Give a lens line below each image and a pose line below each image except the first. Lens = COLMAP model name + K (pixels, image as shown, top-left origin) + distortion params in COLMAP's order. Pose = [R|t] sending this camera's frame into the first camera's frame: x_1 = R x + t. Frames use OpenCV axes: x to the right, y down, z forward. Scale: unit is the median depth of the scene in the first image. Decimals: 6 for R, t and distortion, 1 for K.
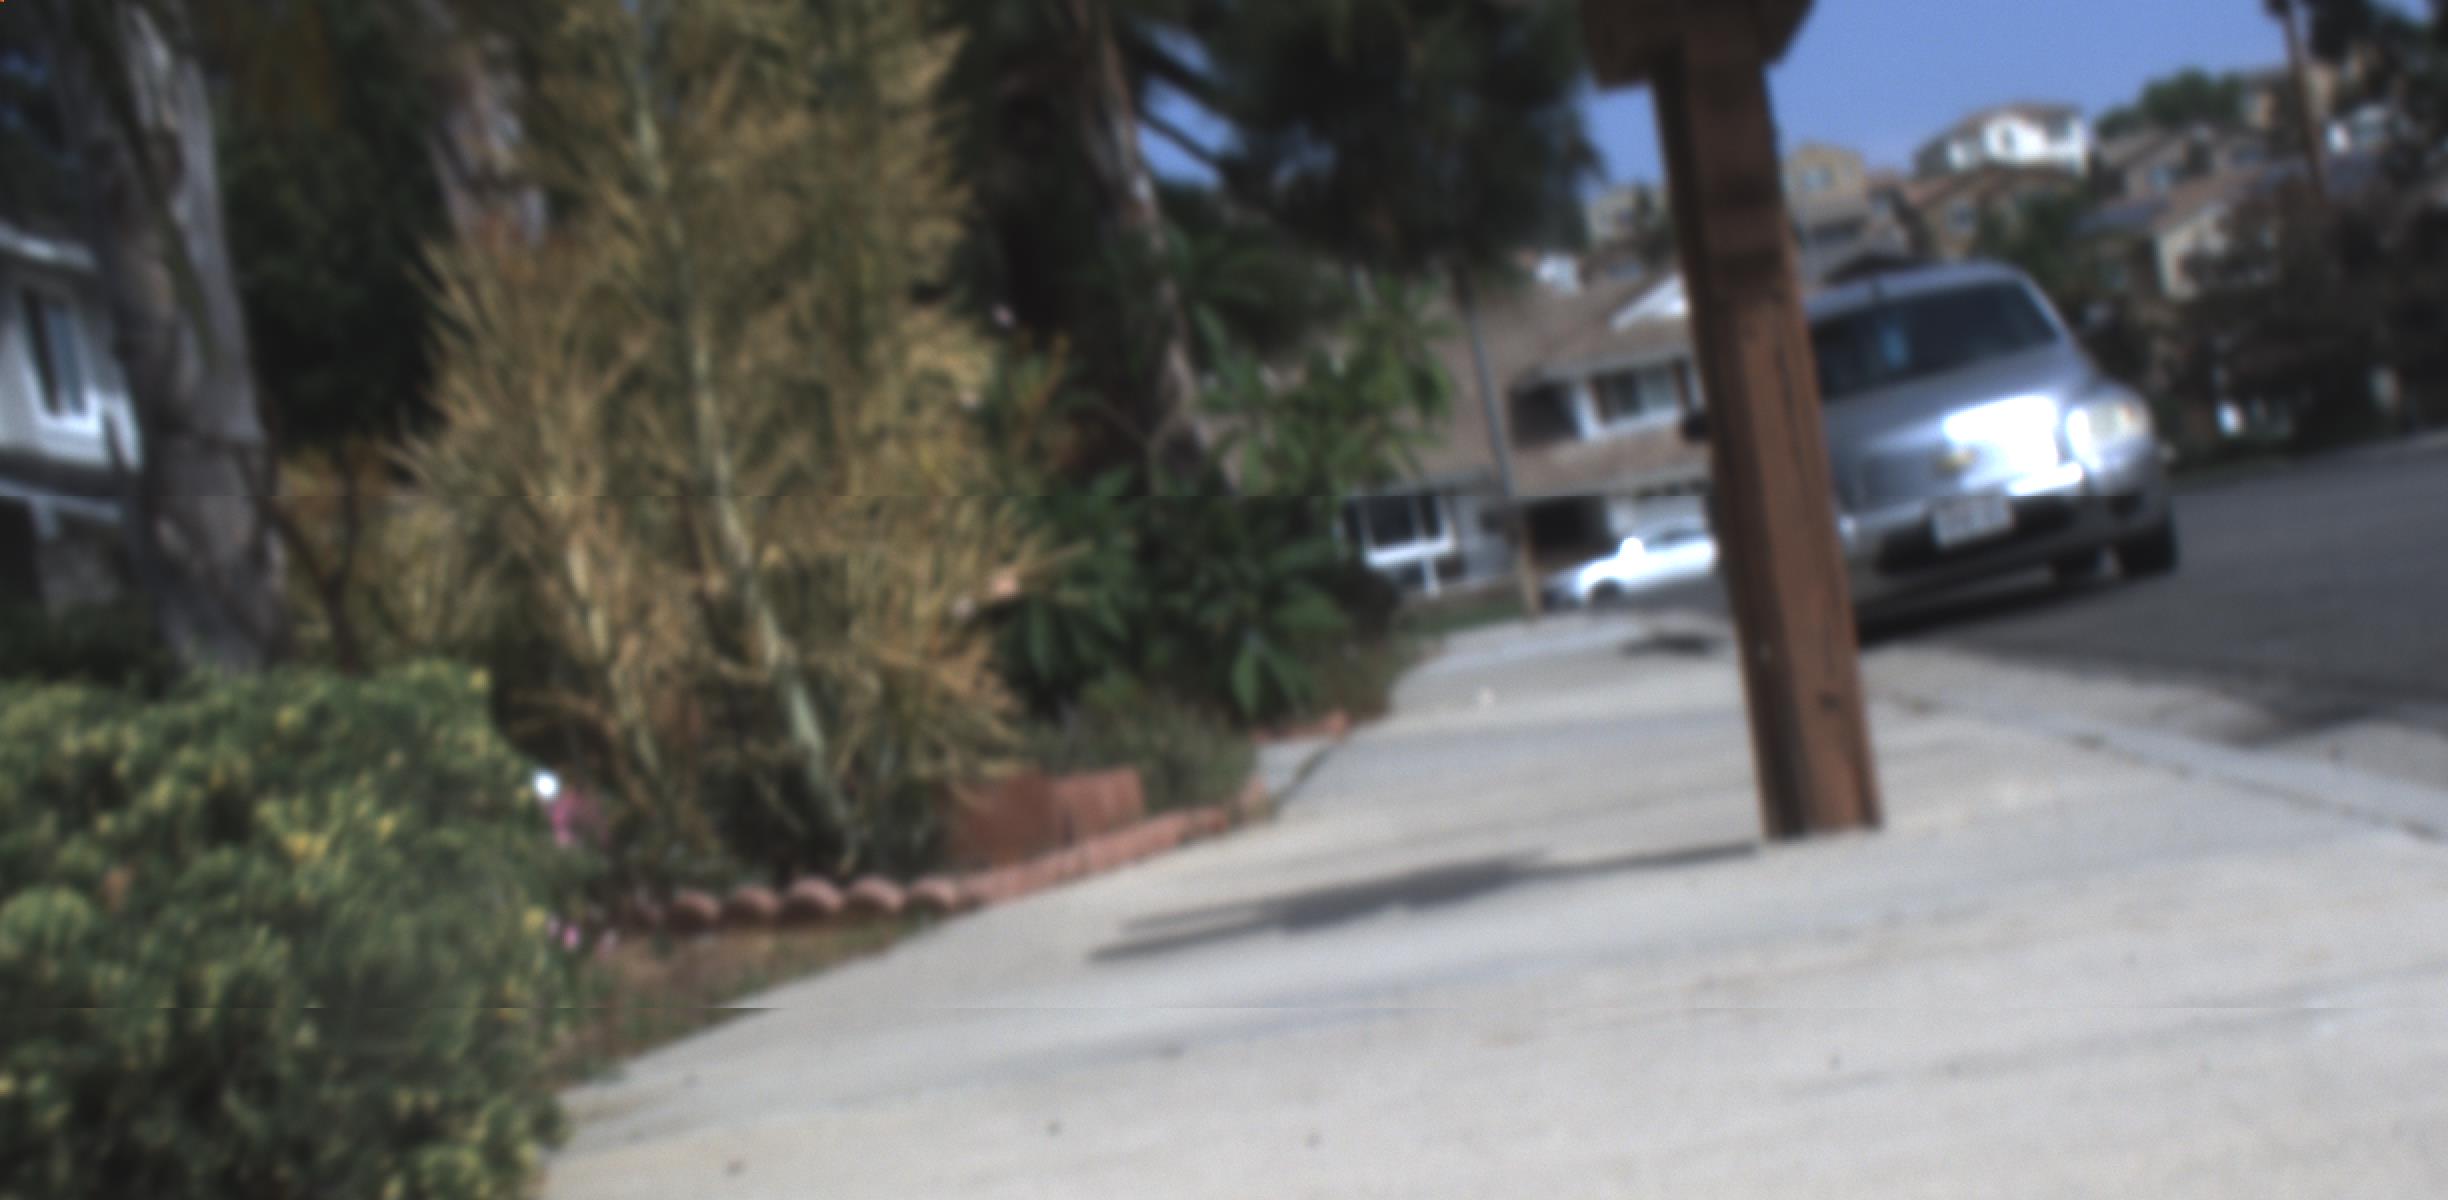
lens RADIAL K [[5634.1, 0, 1223.0], [0, 5634.1, 601.2], [0, 0, 1]] dist [0.111937, 0.224699]
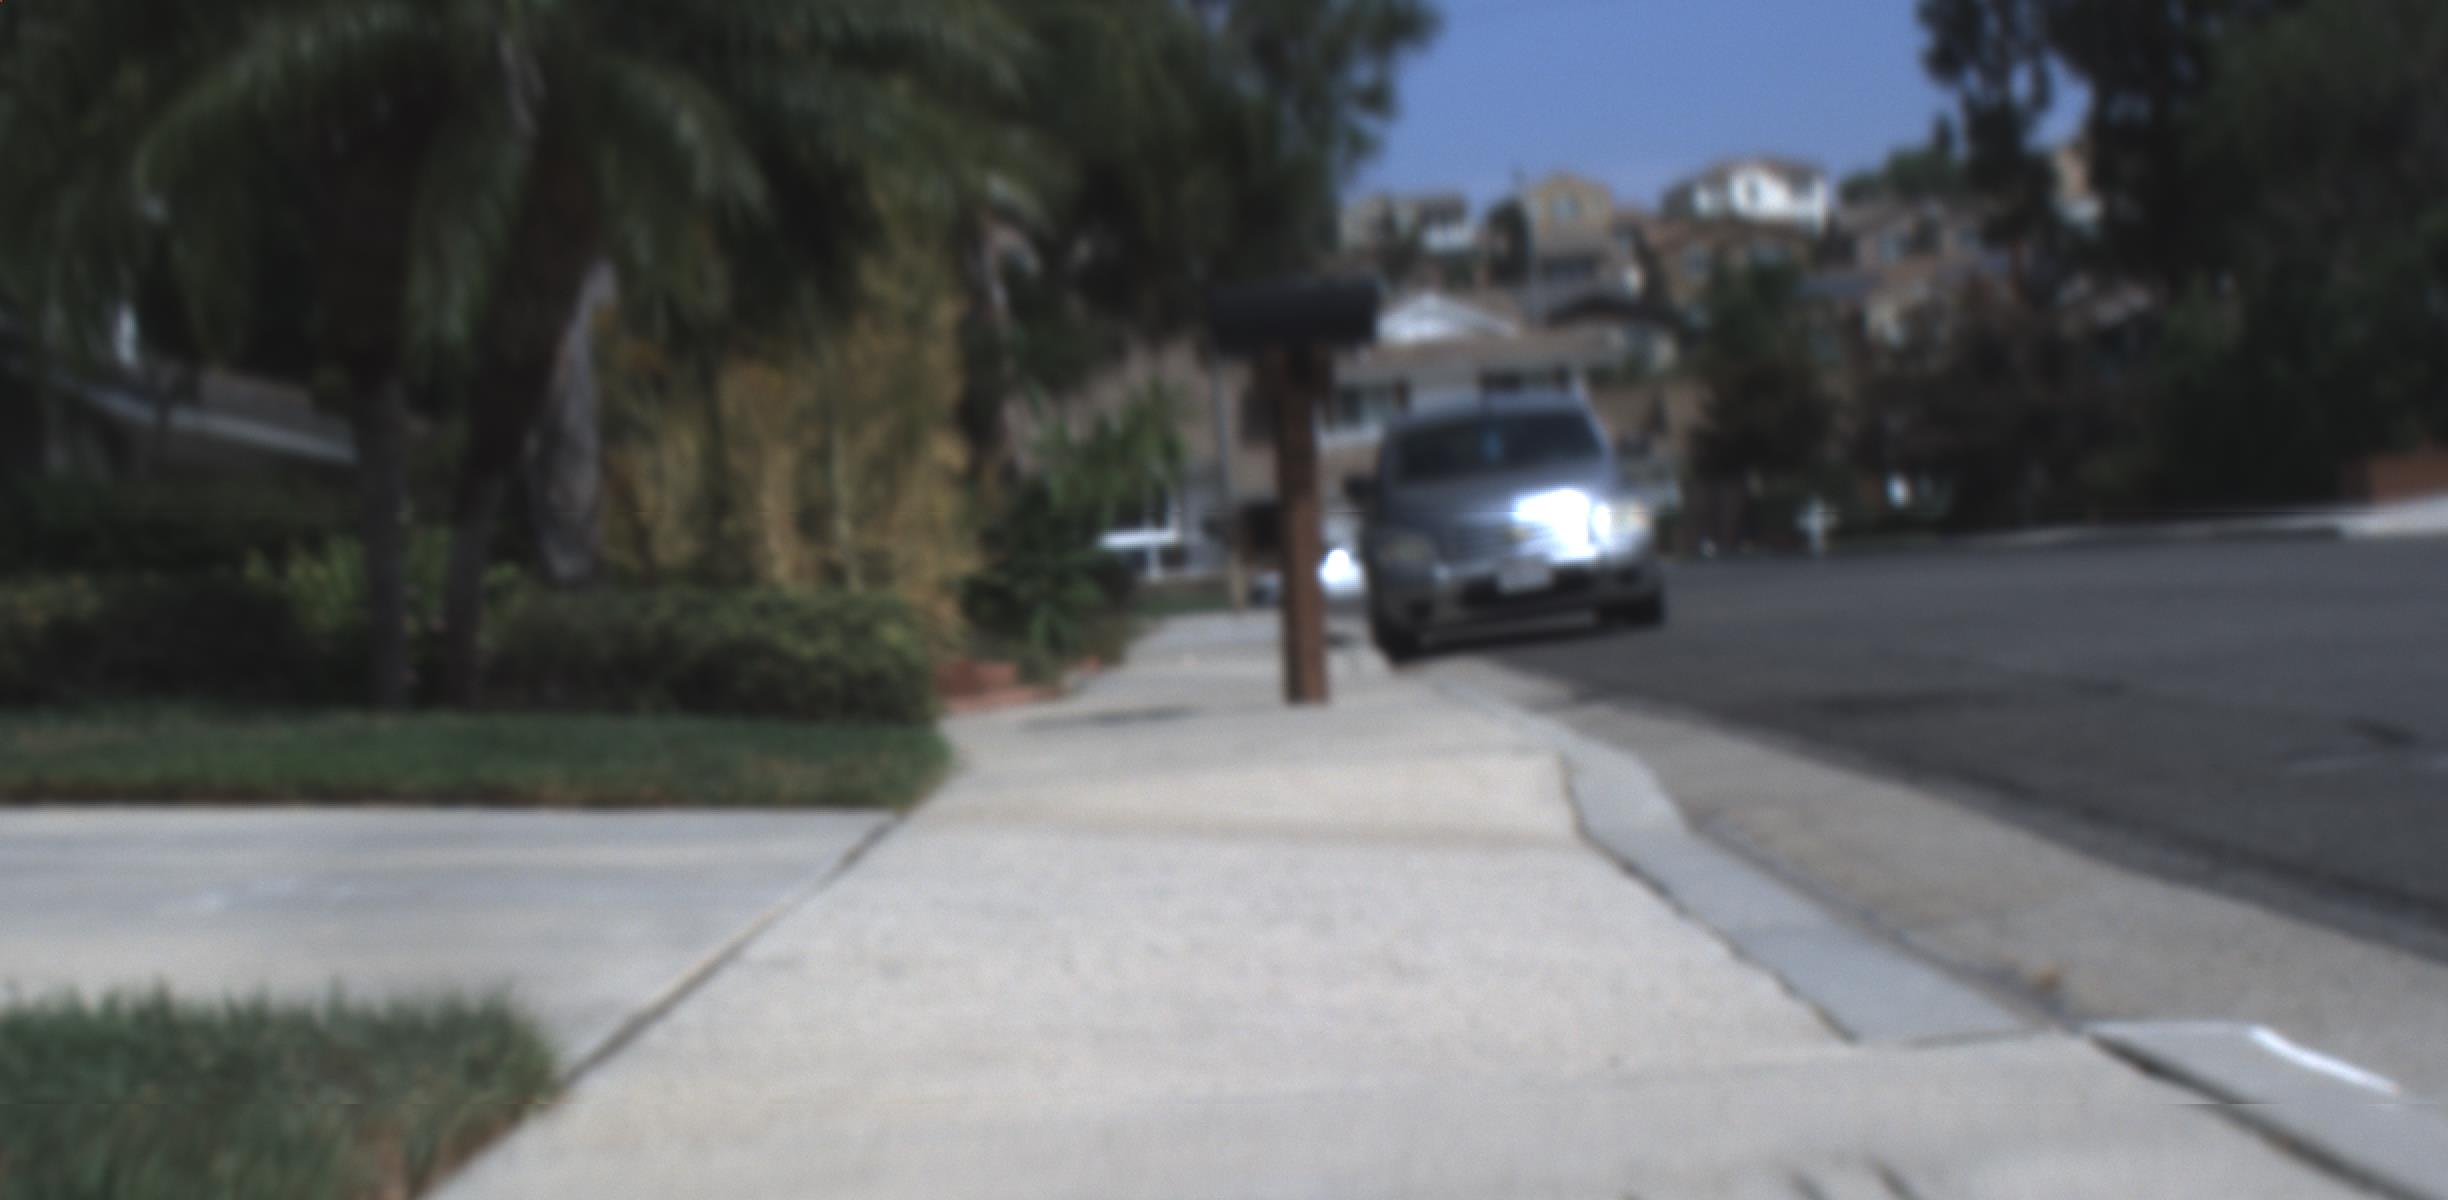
lens RADIAL K [[5647.0, 0, 1224.4], [0, 5647.0, 814.1], [0, 0, 1]] dist [-0.023798, 0.800789]
pose [[0.992965, 0.104801, 0.055115, -0.020337], [-0.107073, 0.993445, 0.040030, -0.002228], [-0.050558, -0.045649, 0.997677, -0.450709]]
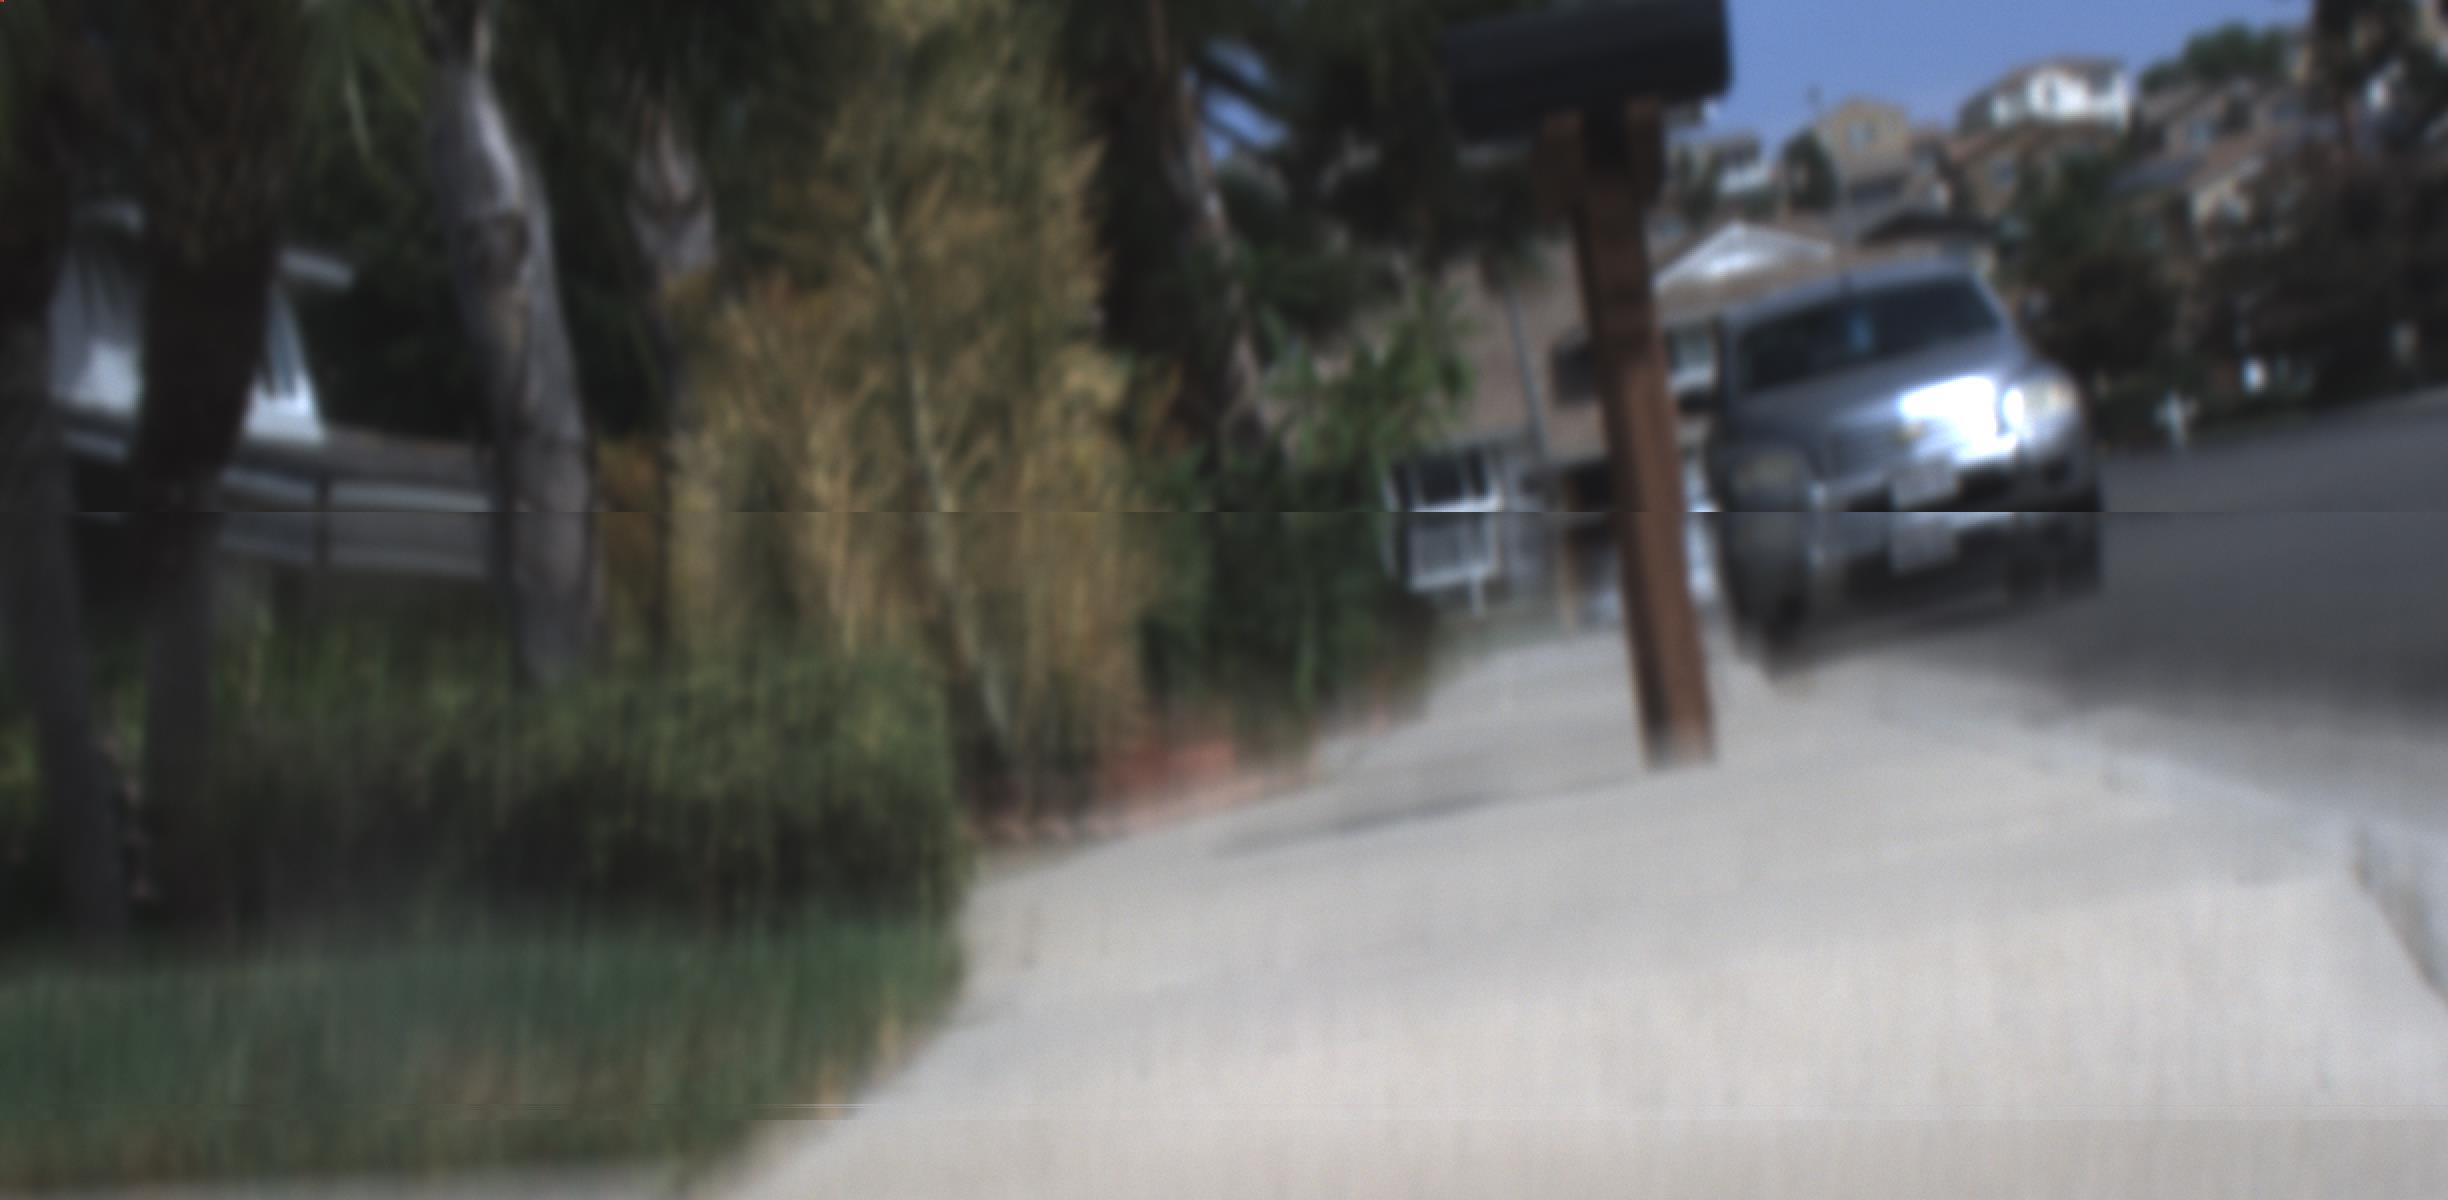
lens RADIAL K [[5647.0, 0, 1224.4], [0, 5647.0, 814.1], [0, 0, 1]] dist [-0.023798, 0.800789]
pose [[0.999954, -0.004868, -0.008247, -0.002432], [0.005234, 0.998974, 0.044983, 0.000302], [0.008019, -0.045024, 0.998954, -0.157928]]
